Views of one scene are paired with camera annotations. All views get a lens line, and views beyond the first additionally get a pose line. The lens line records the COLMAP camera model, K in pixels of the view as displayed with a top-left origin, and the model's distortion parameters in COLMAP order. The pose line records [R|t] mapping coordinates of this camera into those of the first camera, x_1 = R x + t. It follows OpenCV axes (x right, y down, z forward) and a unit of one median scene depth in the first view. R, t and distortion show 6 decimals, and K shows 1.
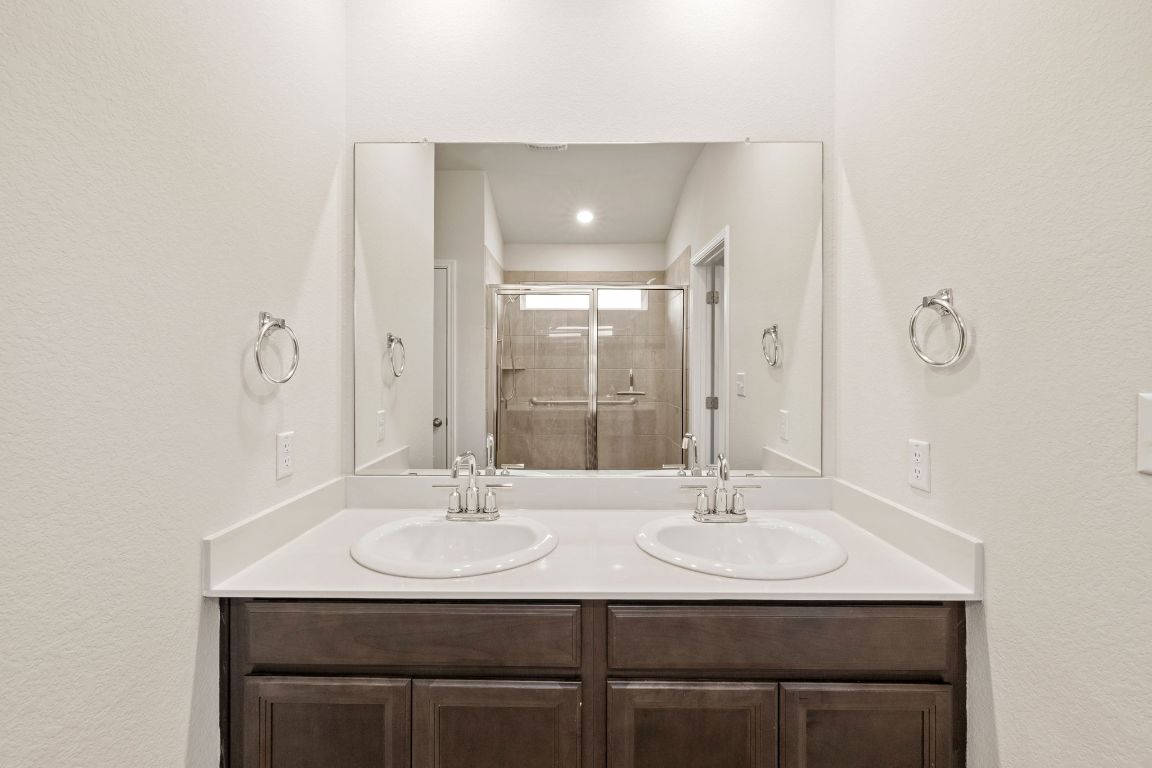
lens RADIAL K [[467.6, 0, 575.8], [0, 467.6, 369.5], [0, 0, 1]] dist [-0.000977, -0.000093]
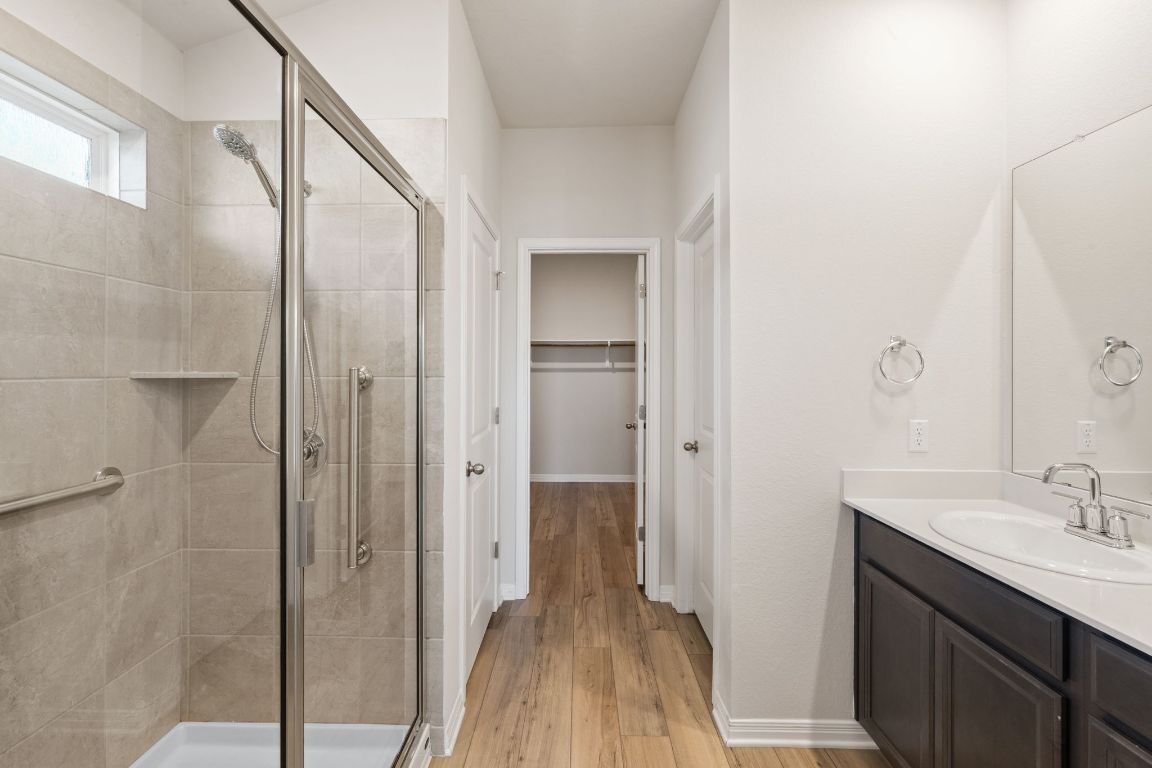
lens RADIAL K [[485.0, 0, 573.1], [0, 485.0, 381.3], [0, 0, 1]] dist [-0.000142, -0.000062]
pose [[-0.016458, 0.010883, -0.999805, 0.955812], [-0.007641, 0.999910, 0.011009, 0.014092], [0.999835, 0.007820, -0.016373, 0.004438]]
